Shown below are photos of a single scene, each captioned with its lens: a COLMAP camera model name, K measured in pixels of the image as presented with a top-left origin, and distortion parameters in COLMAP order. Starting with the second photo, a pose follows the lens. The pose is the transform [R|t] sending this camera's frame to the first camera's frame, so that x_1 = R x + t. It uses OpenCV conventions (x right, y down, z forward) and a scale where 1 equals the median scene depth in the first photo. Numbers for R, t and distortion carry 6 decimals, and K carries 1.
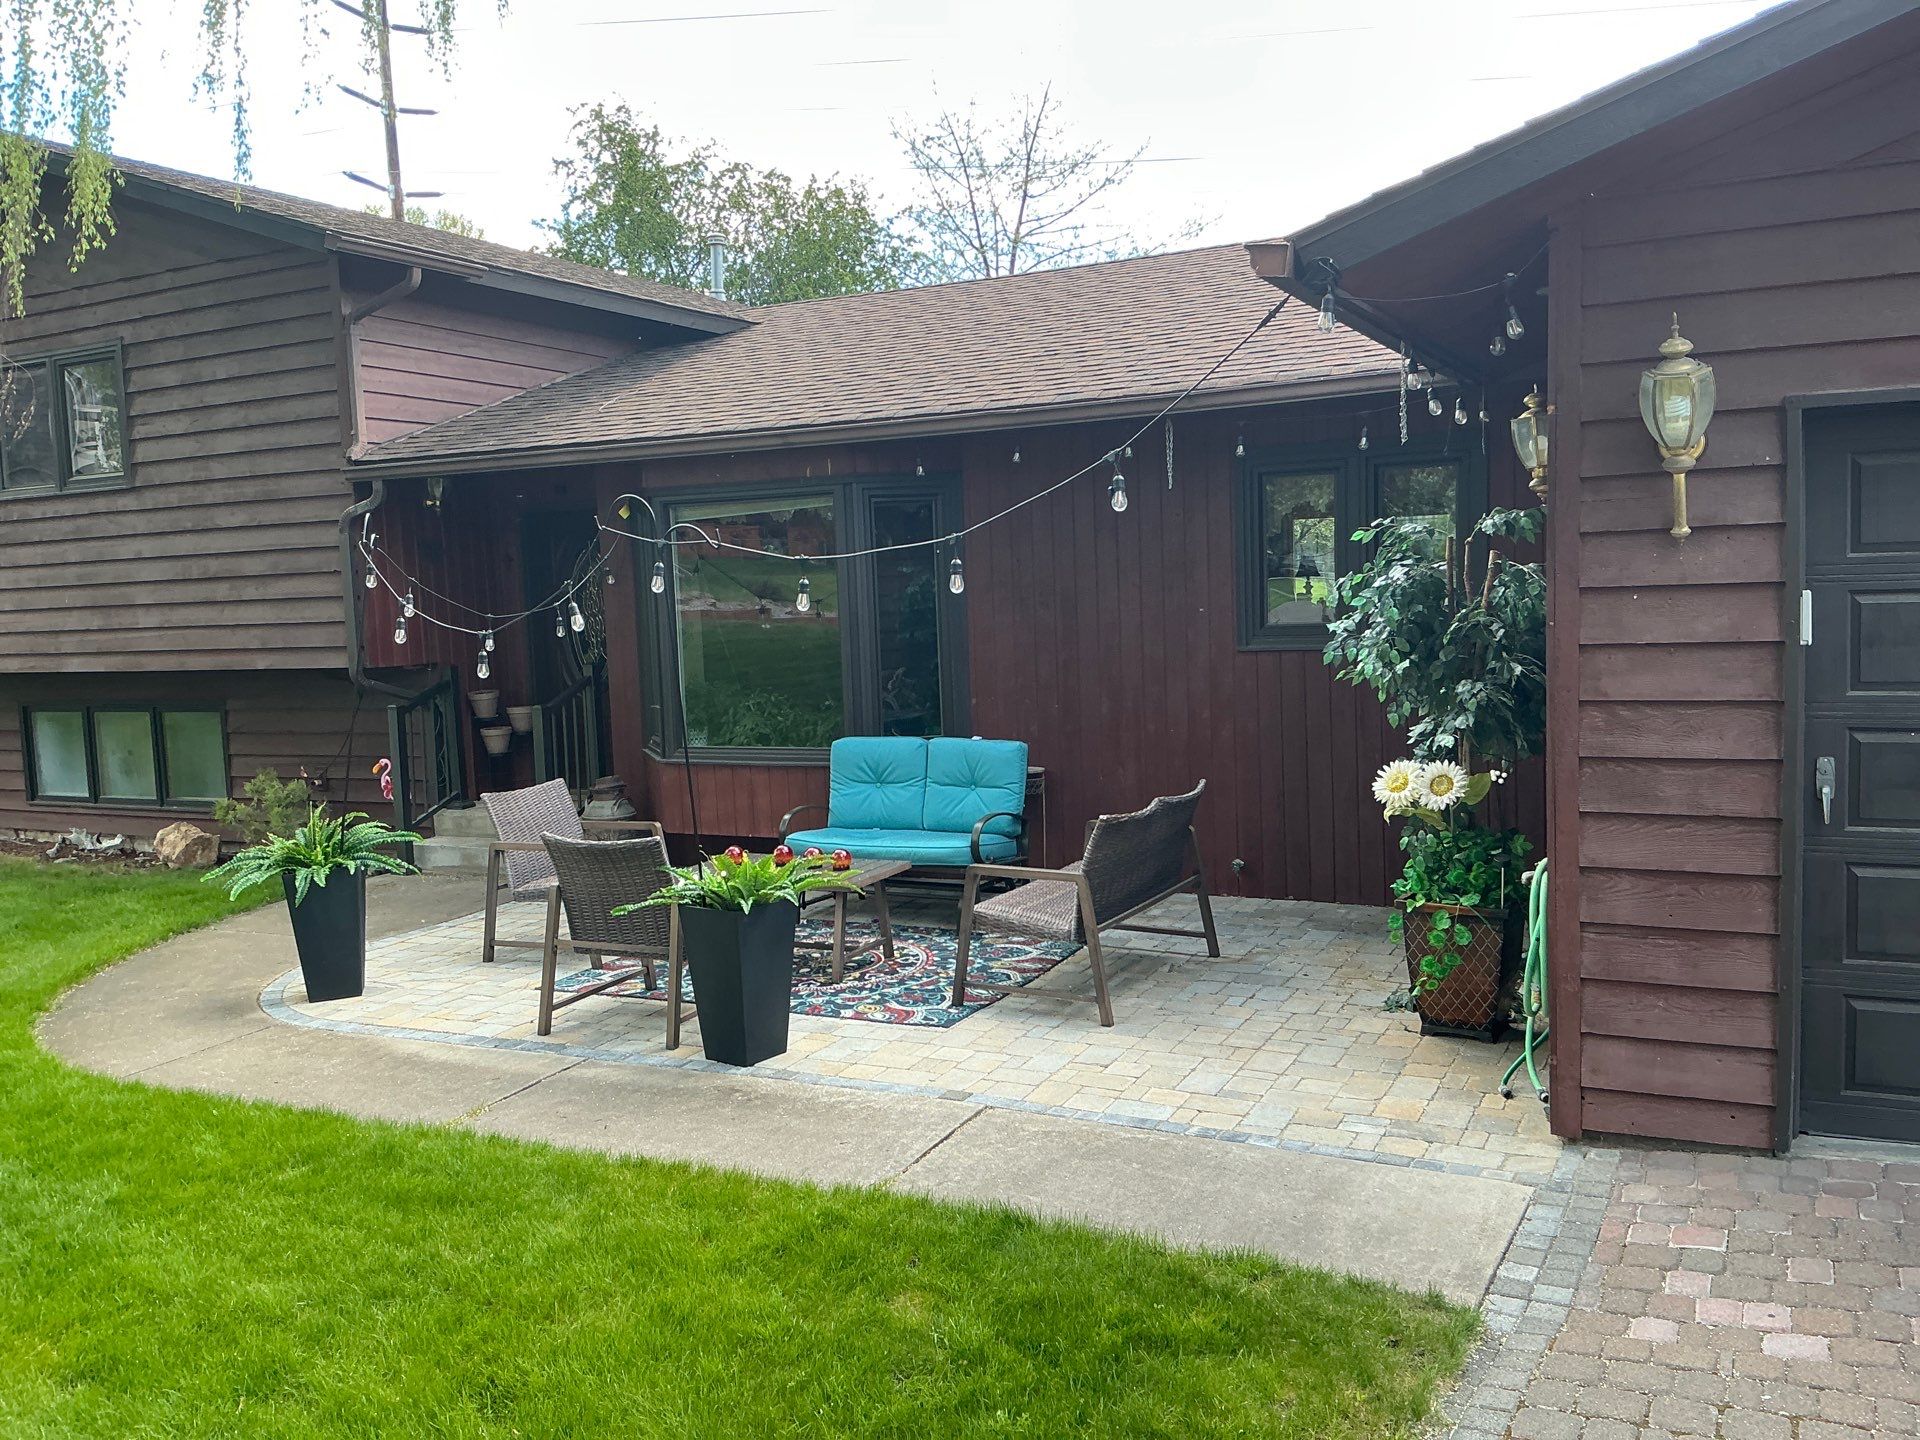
lens RADIAL K [[1625.8, 0, 960.0], [0, 1625.8, 720.0], [0, 0, 1]] dist [0.002527, -0.001606]
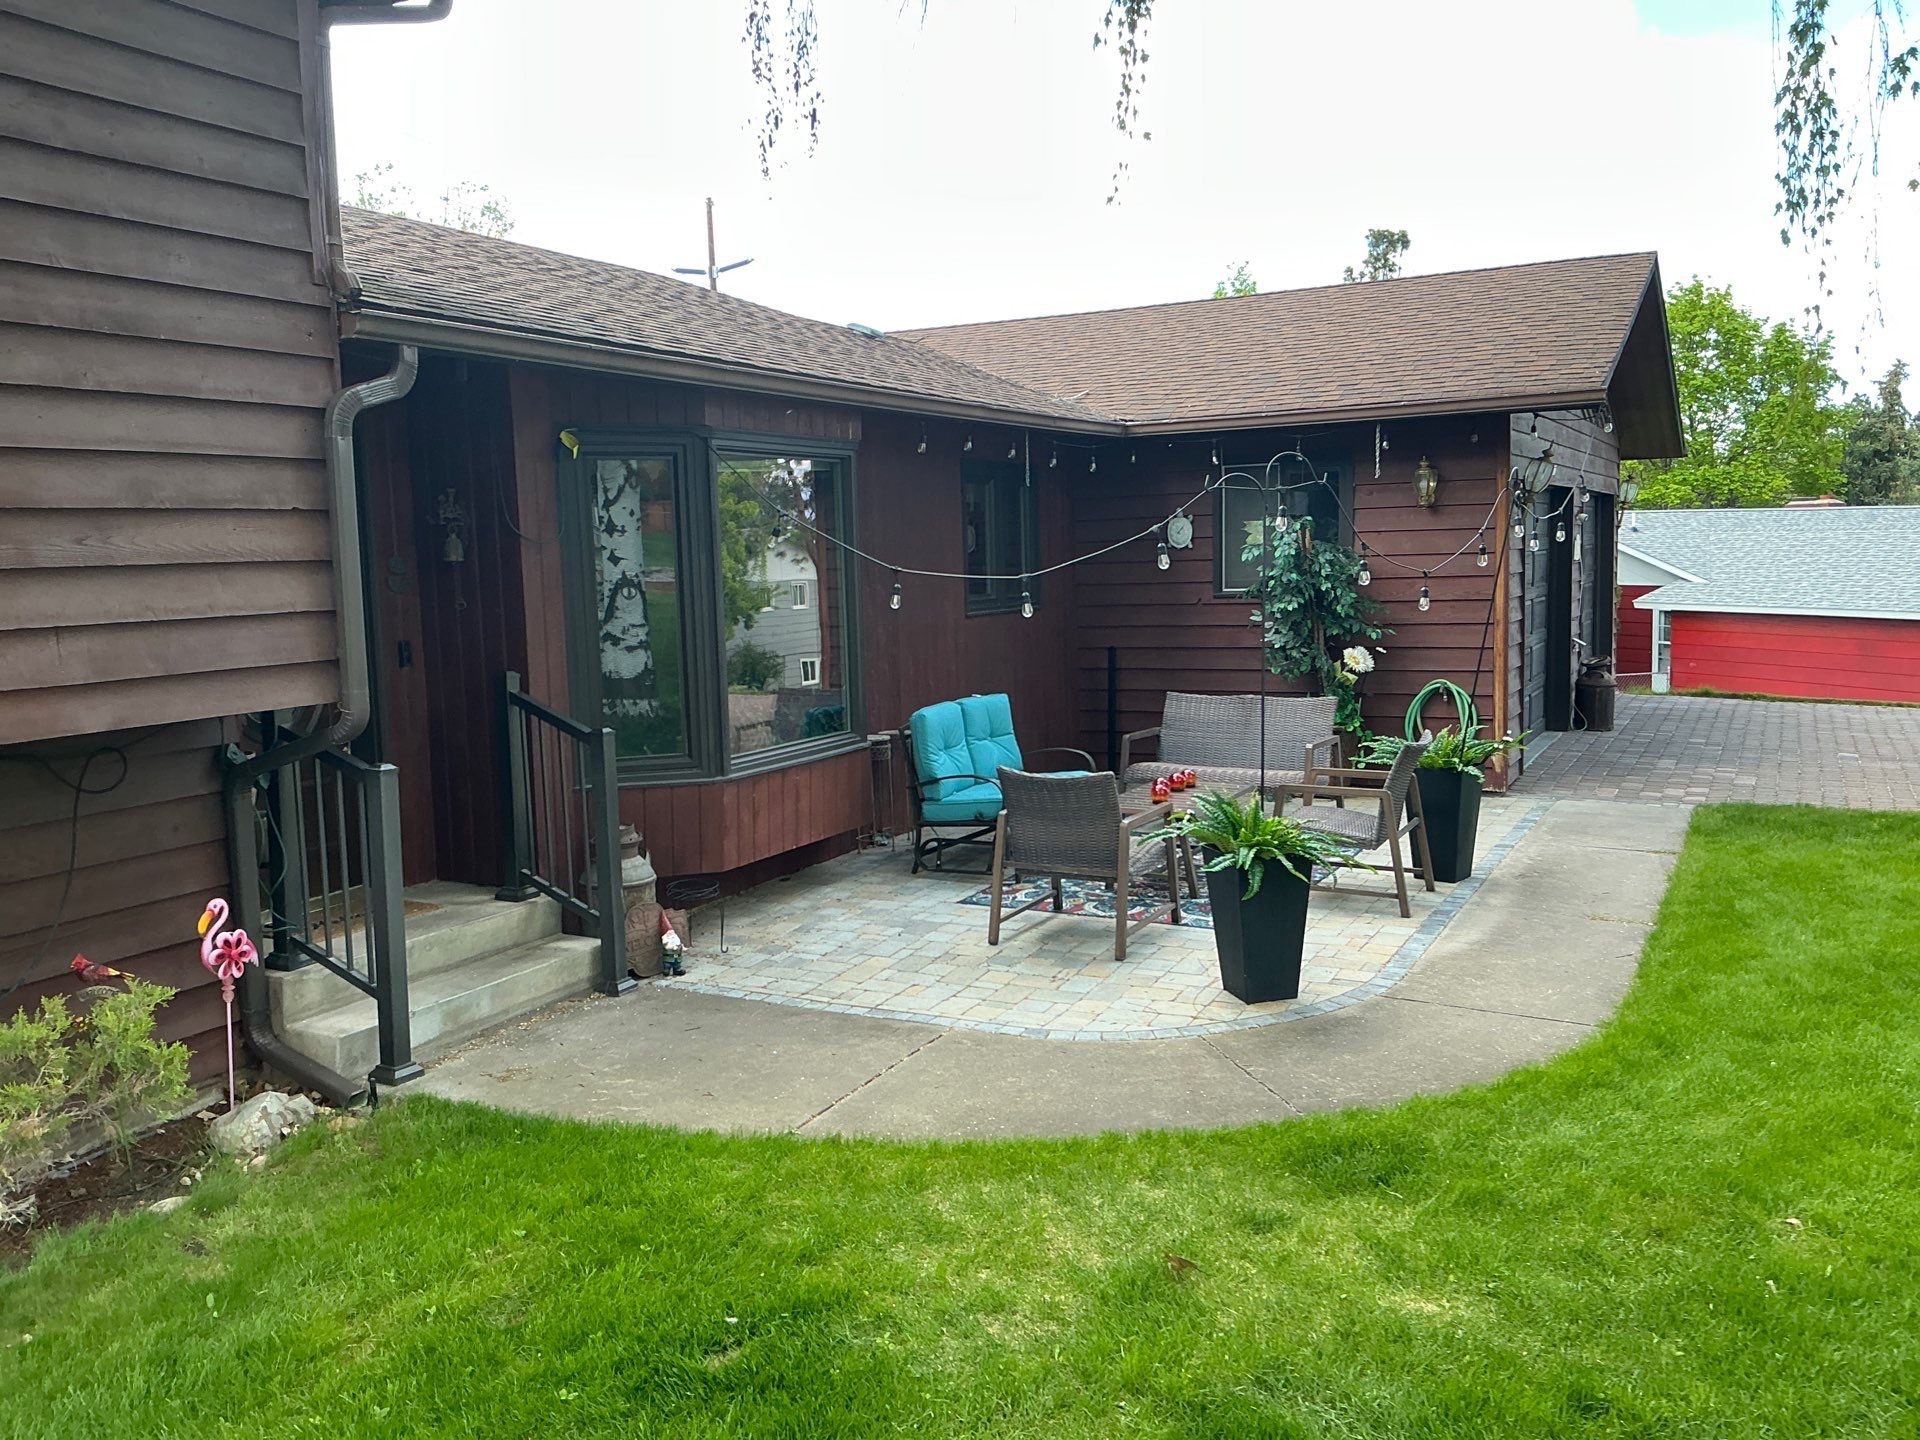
lens RADIAL K [[1625.8, 0, 960.0], [0, 1625.8, 720.0], [0, 0, 1]] dist [0.002527, -0.001606]
pose [[0.012063, -0.064914, 0.997818, -0.871118], [0.122799, 0.990433, 0.062949, -0.034447], [-0.992358, 0.121771, 0.019919, 0.793475]]
